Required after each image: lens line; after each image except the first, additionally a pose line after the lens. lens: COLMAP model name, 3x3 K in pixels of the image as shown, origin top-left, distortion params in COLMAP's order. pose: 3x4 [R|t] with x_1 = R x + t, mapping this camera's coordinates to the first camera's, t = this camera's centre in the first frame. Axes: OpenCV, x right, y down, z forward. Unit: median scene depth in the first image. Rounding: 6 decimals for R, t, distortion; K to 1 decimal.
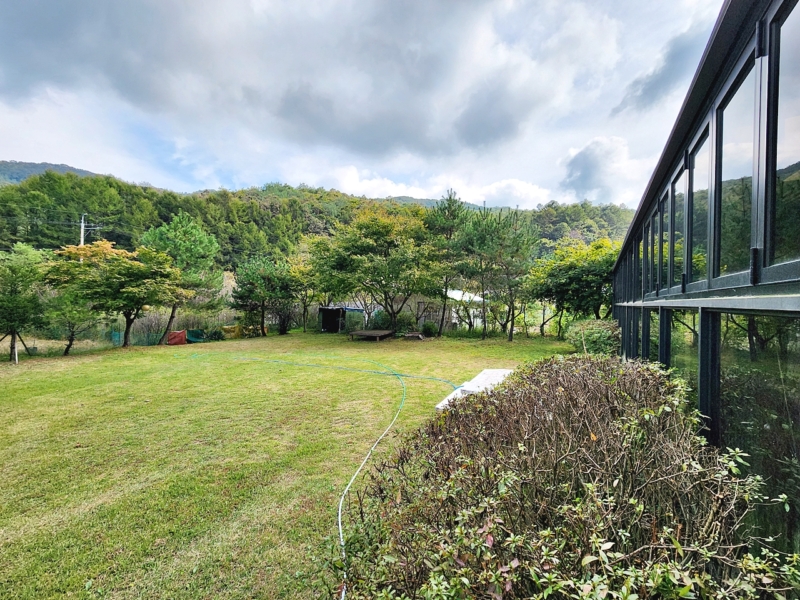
lens RADIAL K [[324.2, 0, 402.2], [0, 324.2, 298.0], [0, 0, 1]] dist [0.002348, 0.000468]
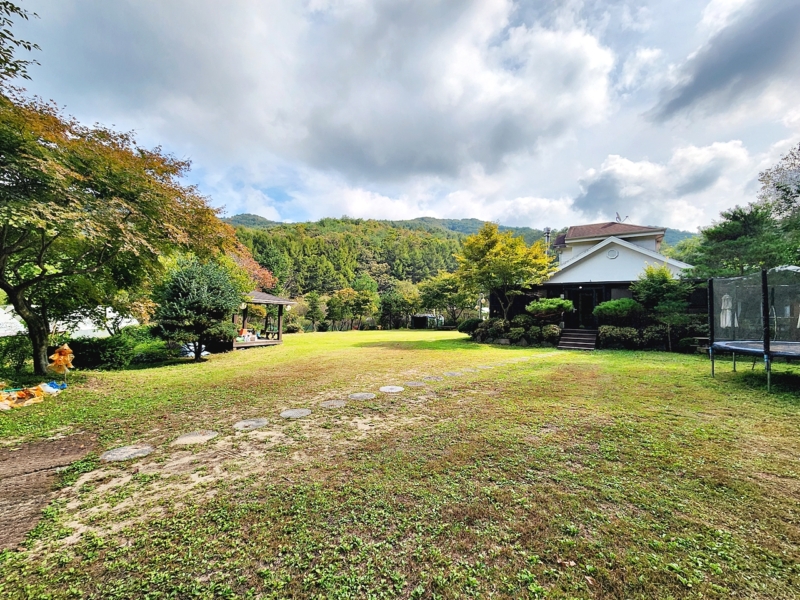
lens RADIAL K [[324.2, 0, 402.2], [0, 324.2, 298.0], [0, 0, 1]] dist [0.002348, 0.000468]
pose [[0.997782, 0.001318, -0.066556, -0.055043], [-0.004911, 0.998537, -0.053846, 0.006818], [0.066388, 0.054053, 0.996329, -0.258578]]
